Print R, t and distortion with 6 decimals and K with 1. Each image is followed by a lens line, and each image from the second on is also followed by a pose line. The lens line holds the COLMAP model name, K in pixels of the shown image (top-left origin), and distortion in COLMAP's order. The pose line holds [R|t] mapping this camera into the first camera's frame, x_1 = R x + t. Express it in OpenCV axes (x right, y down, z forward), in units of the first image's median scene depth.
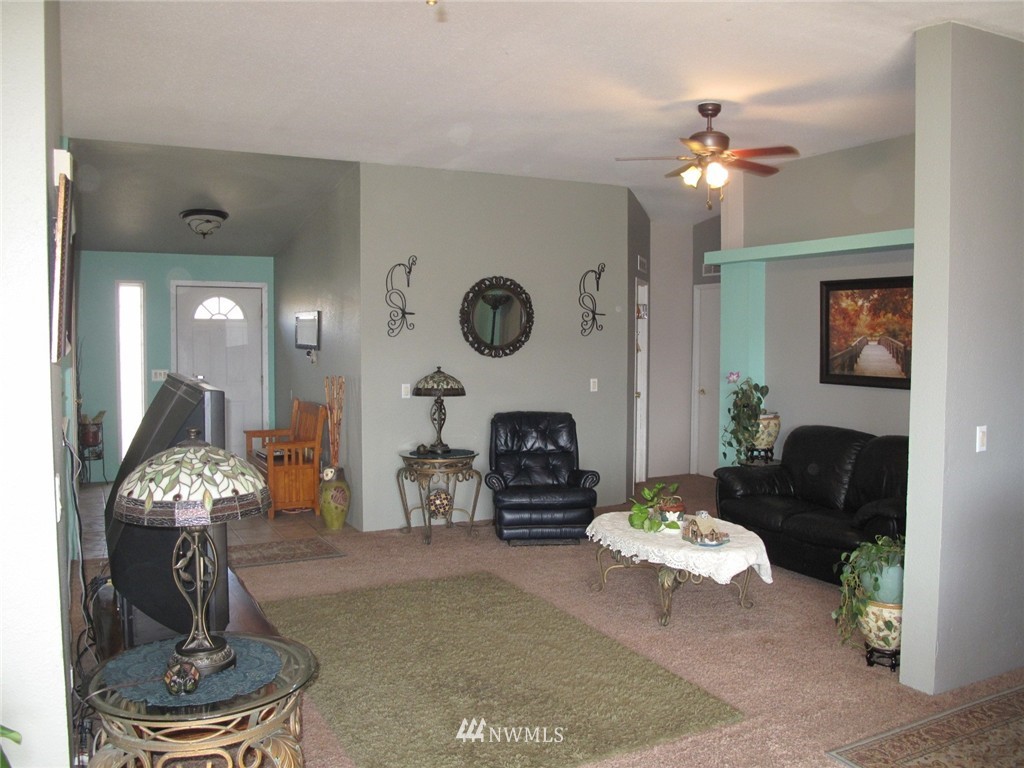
lens RADIAL K [[861.6, 0, 514.8], [0, 861.6, 382.3], [0, 0, 1]] dist [-0.142838, 0.107919]
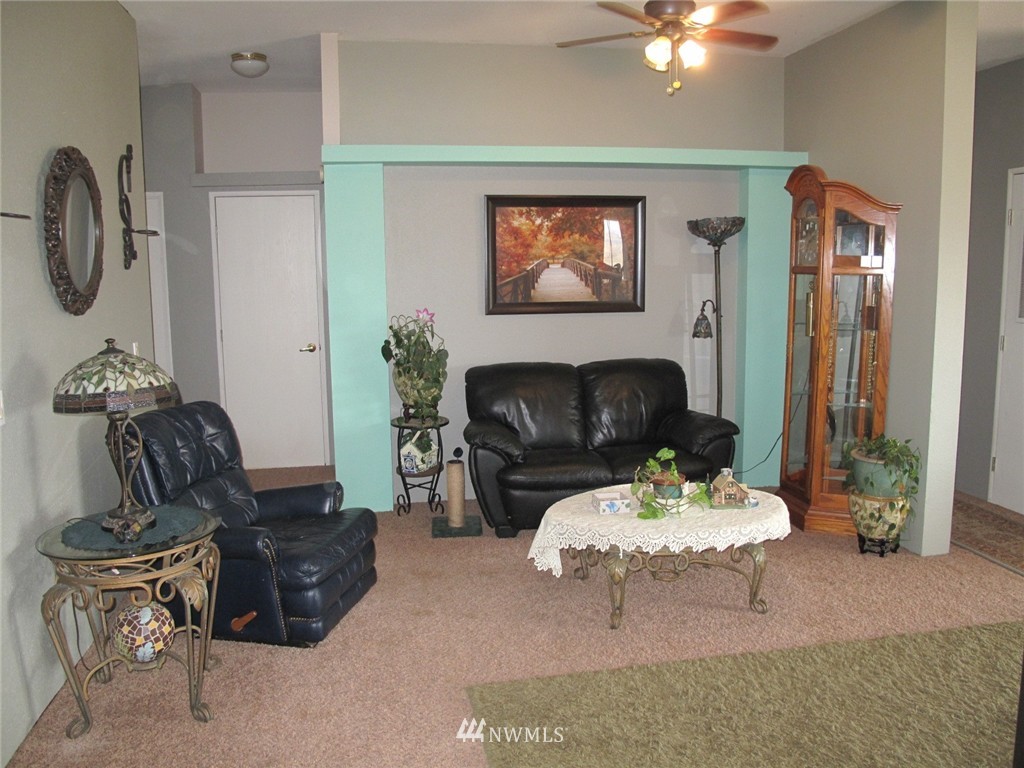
lens RADIAL K [[861.6, 0, 513.0], [0, 861.6, 381.9], [0, 0, 1]] dist [-0.142838, 0.107919]
pose [[0.294384, -0.138920, 0.945537, -0.493694], [0.067950, 0.989917, 0.124285, -0.040686], [-0.953269, 0.027662, 0.300855, 0.757708]]
